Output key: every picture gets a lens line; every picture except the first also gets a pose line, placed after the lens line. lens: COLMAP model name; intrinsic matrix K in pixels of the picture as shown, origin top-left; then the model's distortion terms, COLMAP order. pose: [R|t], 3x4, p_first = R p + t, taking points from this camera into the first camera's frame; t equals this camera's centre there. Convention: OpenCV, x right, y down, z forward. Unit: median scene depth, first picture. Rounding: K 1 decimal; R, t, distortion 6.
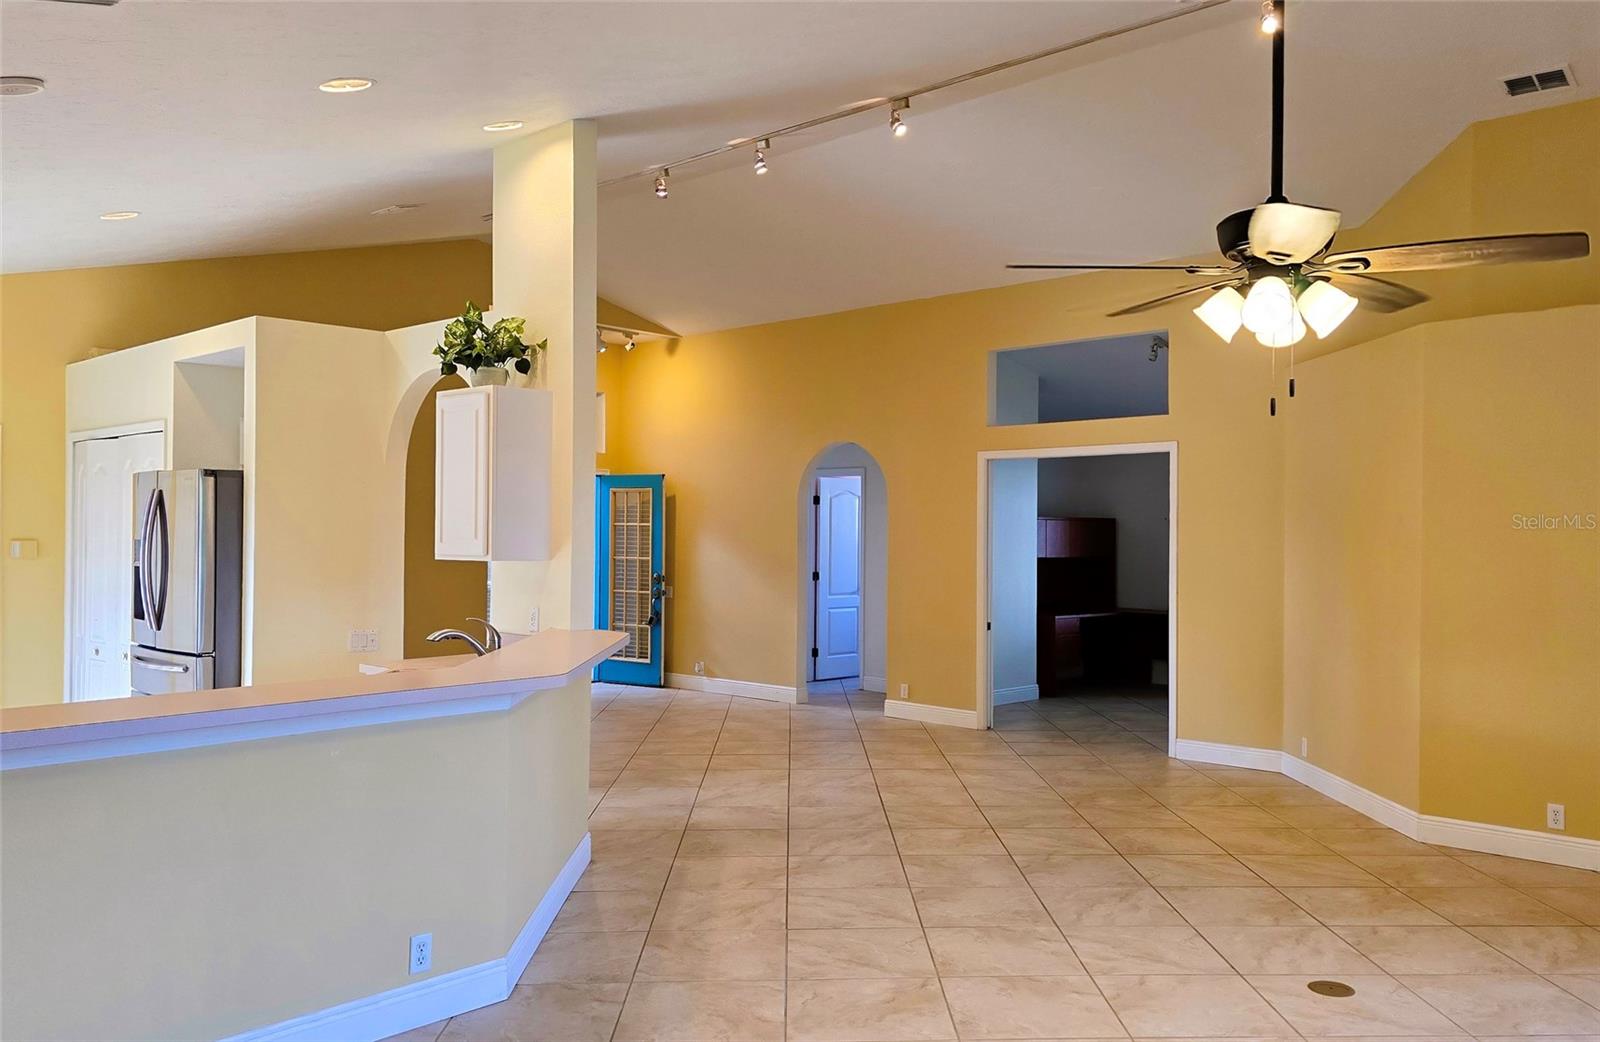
lens RADIAL K [[1243.4, 0, 857.1], [0, 1243.4, 525.4], [0, 0, 1]] dist [0.074626, -0.083121]
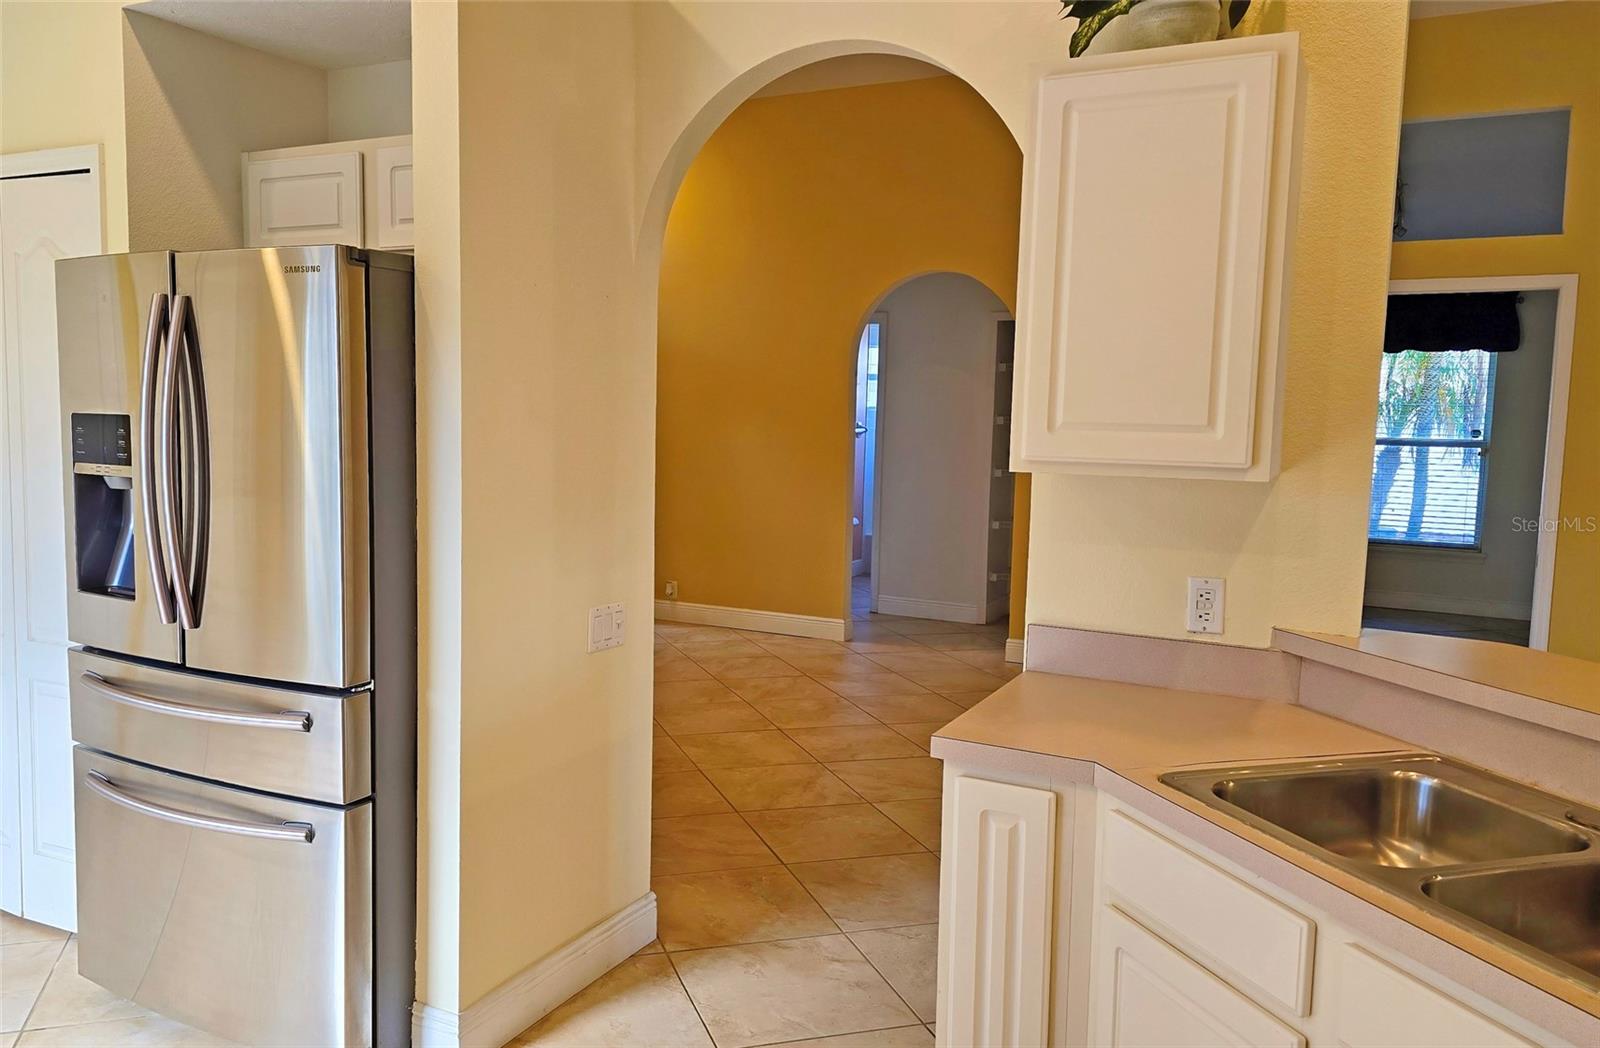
lens RADIAL K [[1240.4, 0, 800.0], [0, 1240.4, 524.0], [0, 0, 1]] dist [0.075762, -0.081957]
pose [[0.974956, -0.012878, 0.222023, -0.444659], [-0.012627, 0.993506, 0.113076, -0.003385], [-0.222037, -0.113047, 0.968463, 0.539406]]
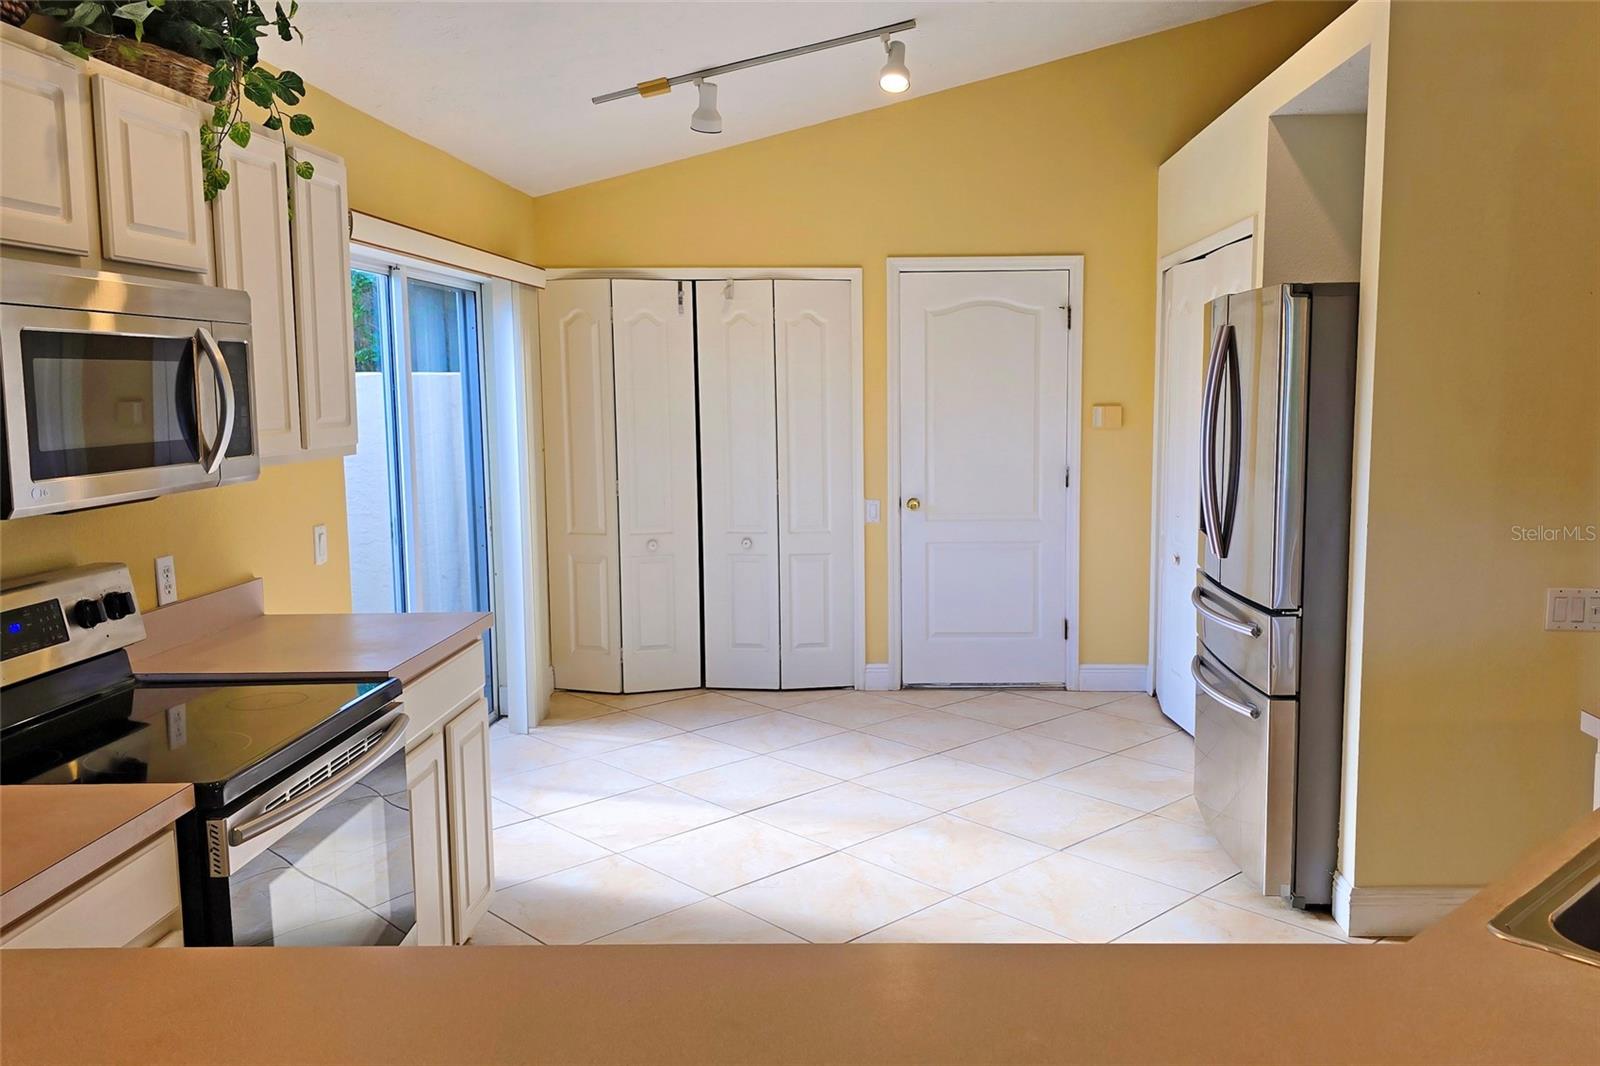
lens RADIAL K [[1259.7, 0, 884.6], [0, 1259.7, 524.7], [0, 0, 1]] dist [0.065198, -0.054801]
pose [[0.656811, 0.073902, -0.750425, -0.199321], [0.014699, 0.993742, 0.110730, -0.003674], [0.753912, -0.083759, 0.651614, 0.472047]]
